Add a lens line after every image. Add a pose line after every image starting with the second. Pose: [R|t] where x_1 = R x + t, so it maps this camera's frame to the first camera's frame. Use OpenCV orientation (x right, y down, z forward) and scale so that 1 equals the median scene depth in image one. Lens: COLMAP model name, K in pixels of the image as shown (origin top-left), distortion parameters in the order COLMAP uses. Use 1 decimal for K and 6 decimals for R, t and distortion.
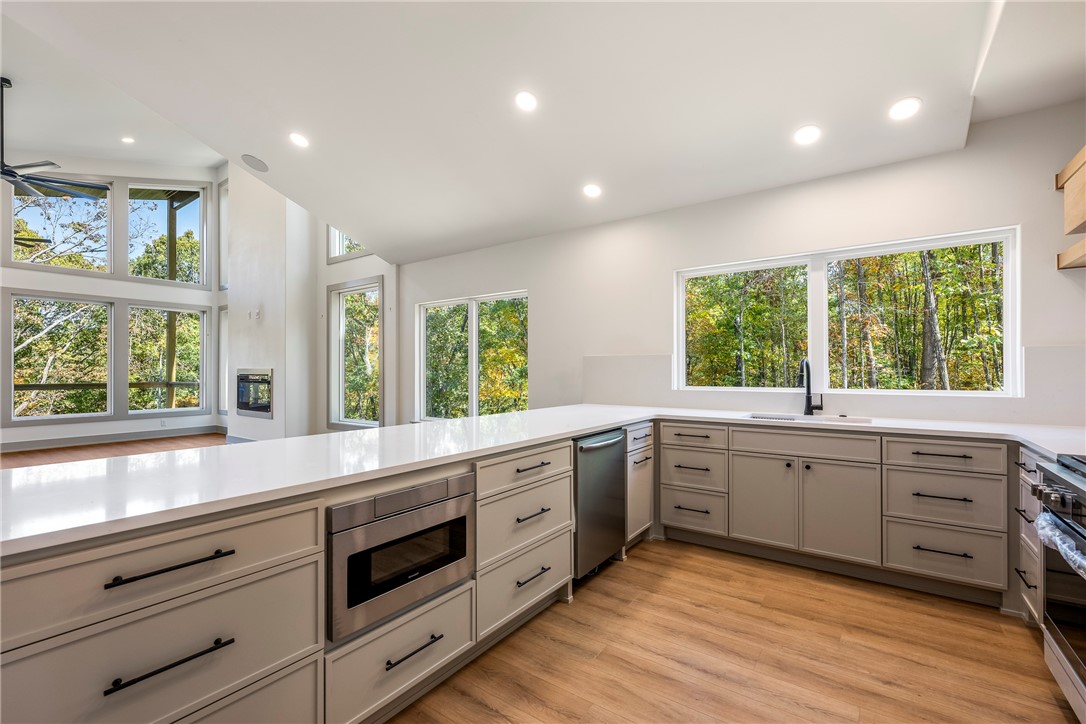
lens RADIAL K [[472.1, 0, 540.2], [0, 472.1, 368.4], [0, 0, 1]] dist [-0.000355, 0.000284]
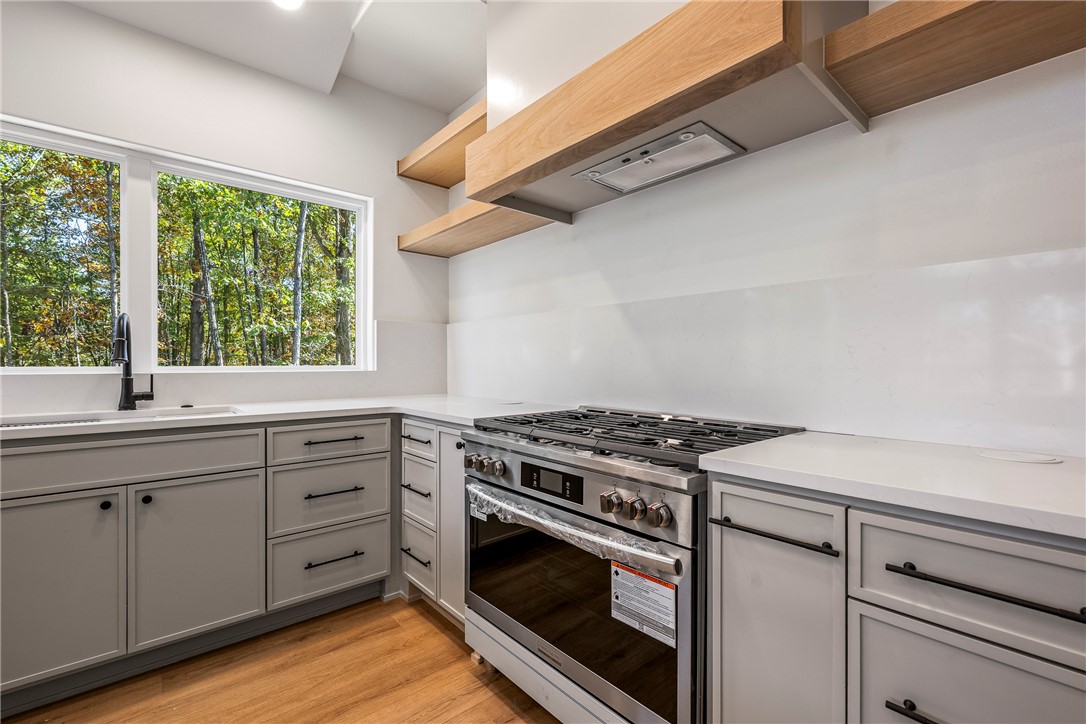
lens RADIAL K [[472.1, 0, 541.2], [0, 472.1, 363.6], [0, 0, 1]] dist [-0.000355, 0.000284]
pose [[0.230798, 0.001823, 0.973000, 0.123004], [-0.005233, 0.999986, -0.000632, 0.043423], [-0.972988, -0.004945, 0.230804, 0.407047]]
